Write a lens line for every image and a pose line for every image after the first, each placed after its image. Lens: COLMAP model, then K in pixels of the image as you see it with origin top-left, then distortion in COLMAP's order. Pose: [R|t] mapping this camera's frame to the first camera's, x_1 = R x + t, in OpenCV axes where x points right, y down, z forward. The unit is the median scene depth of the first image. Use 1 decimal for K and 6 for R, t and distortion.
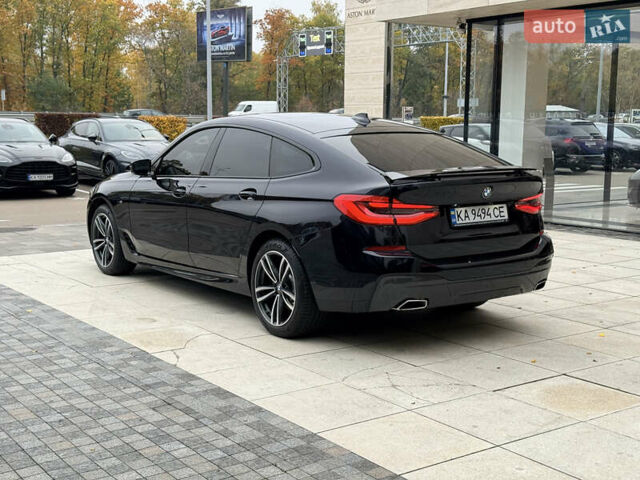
lens RADIAL K [[881.6, 0, 320.0], [0, 881.6, 240.0], [0, 0, 1]] dist [0.013647, 0.016176]
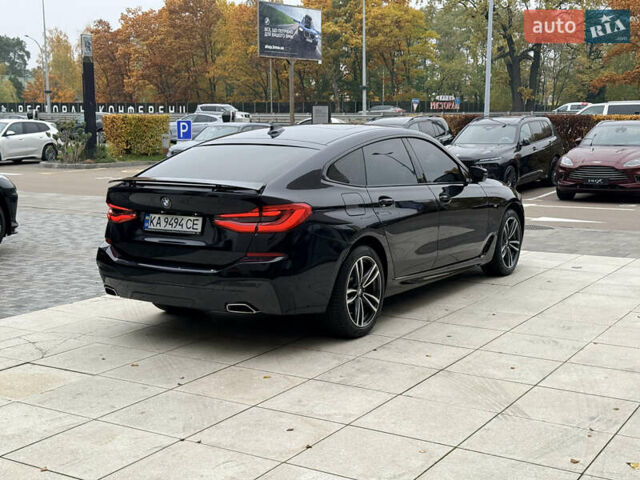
lens RADIAL K [[870.0, 0, 320.0], [0, 870.0, 240.0], [0, 0, 1]] dist [0.173028, -0.007083]
pose [[0.404459, 0.115613, -0.907219, 1.198202], [-0.125207, 0.989637, 0.070296, -0.104306], [0.905945, 0.085158, 0.414743, 0.720635]]
